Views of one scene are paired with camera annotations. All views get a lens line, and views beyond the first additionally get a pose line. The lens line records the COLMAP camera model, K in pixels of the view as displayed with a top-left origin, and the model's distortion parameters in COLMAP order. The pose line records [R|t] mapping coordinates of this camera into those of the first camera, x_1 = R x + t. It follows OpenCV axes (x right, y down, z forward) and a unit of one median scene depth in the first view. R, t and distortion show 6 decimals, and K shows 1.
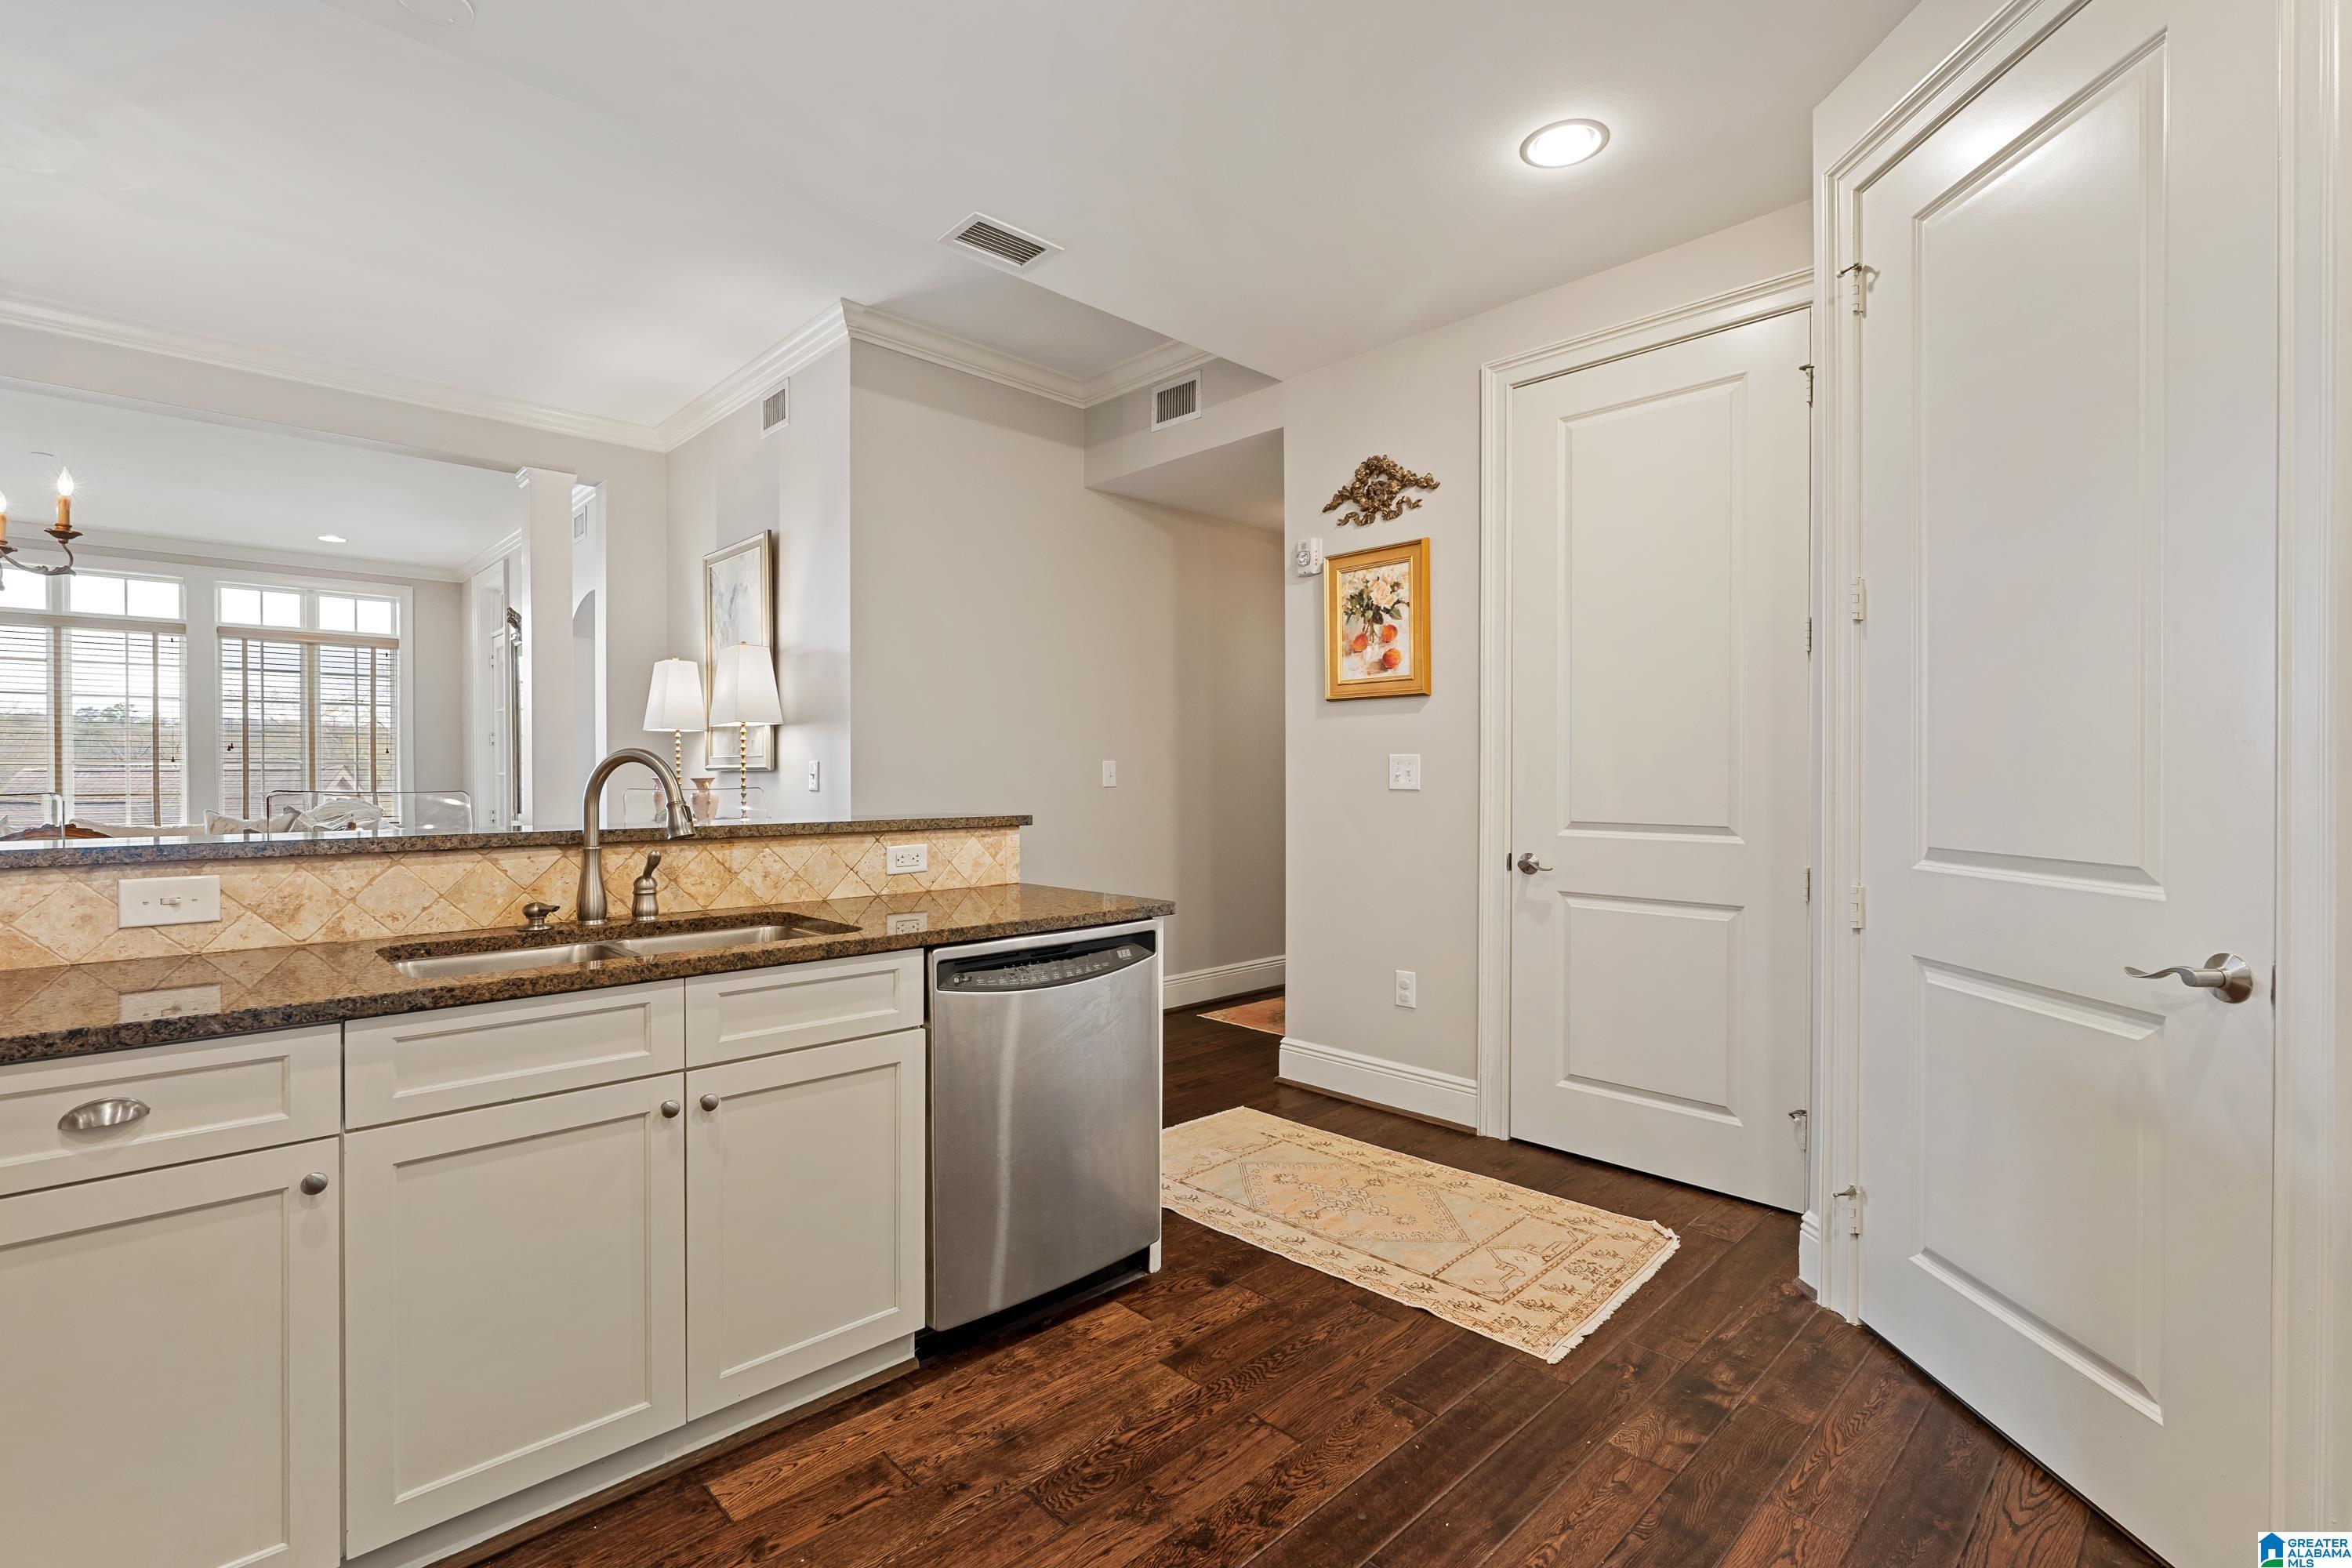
lens RADIAL K [[1076.3, 0, 1183.6], [0, 1076.3, 783.2], [0, 0, 1]] dist [-0.007861, 0.001638]
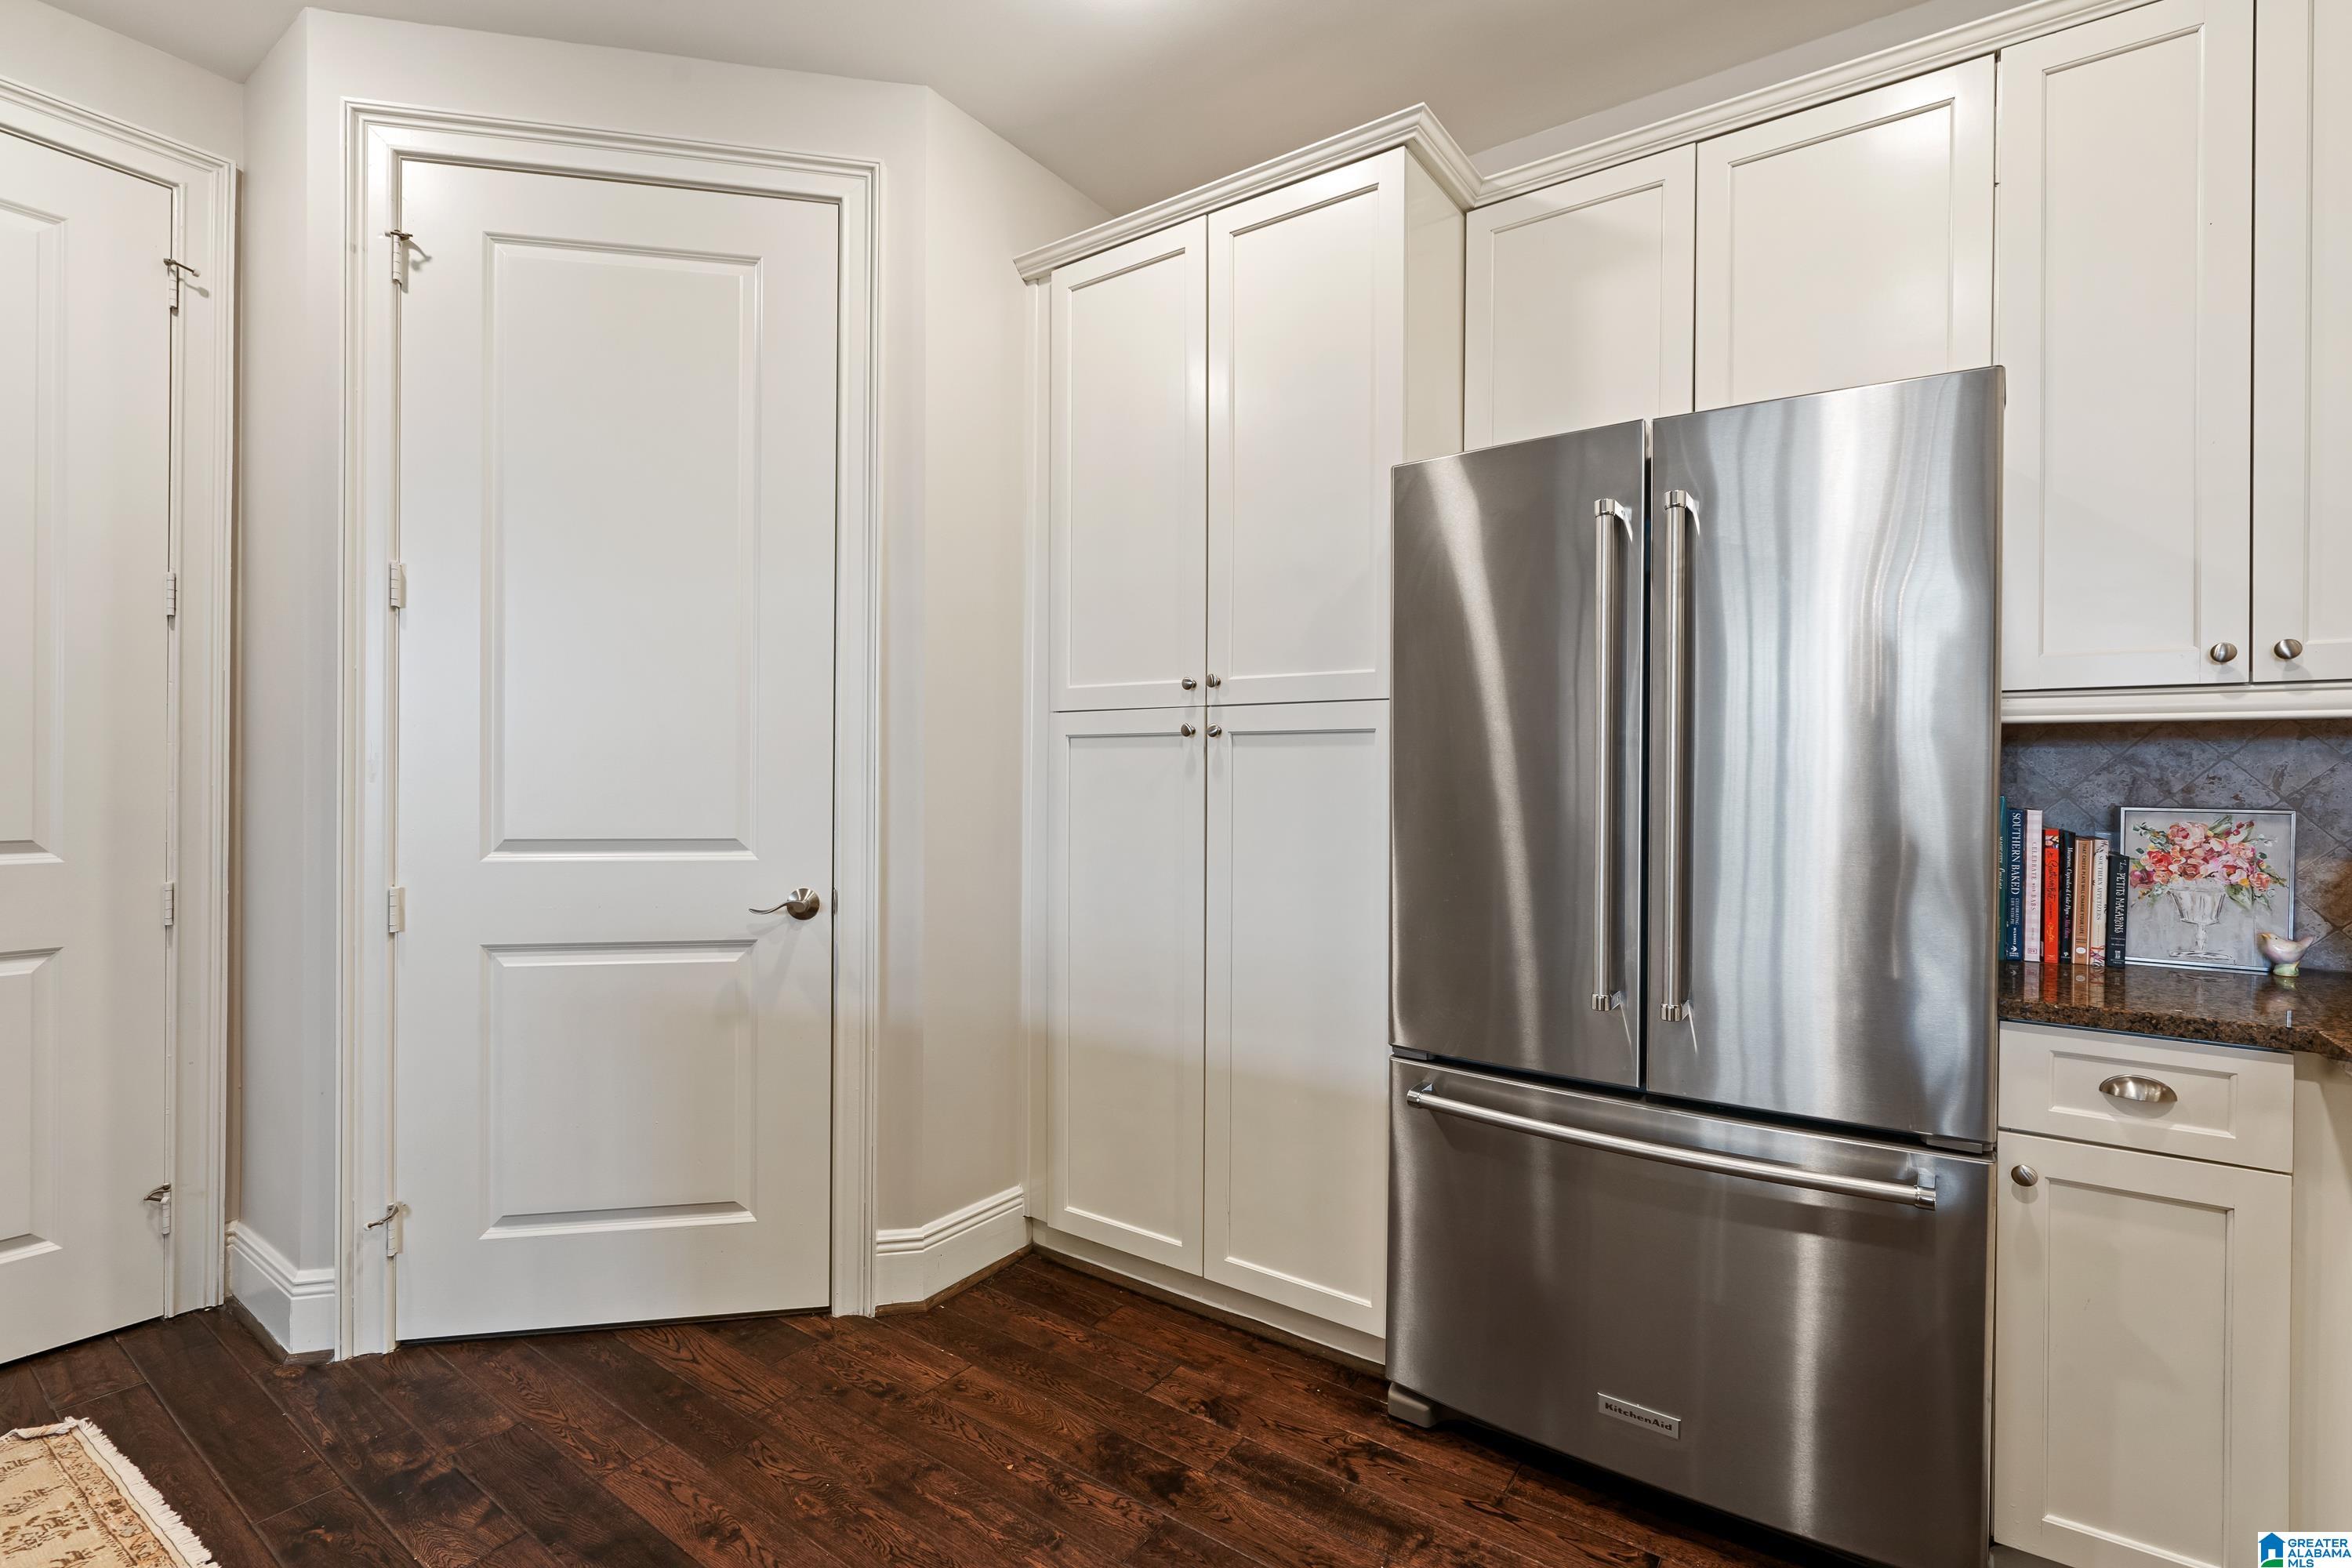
lens RADIAL K [[1076.3, 0, 1165.4], [0, 1076.3, 789.8], [0, 0, 1]] dist [-0.007861, 0.001638]
pose [[-0.188553, -0.008311, 0.982028, -0.404398], [0.002547, 0.999957, 0.008952, 0.002462], [-0.982060, 0.004189, -0.188523, 0.479485]]
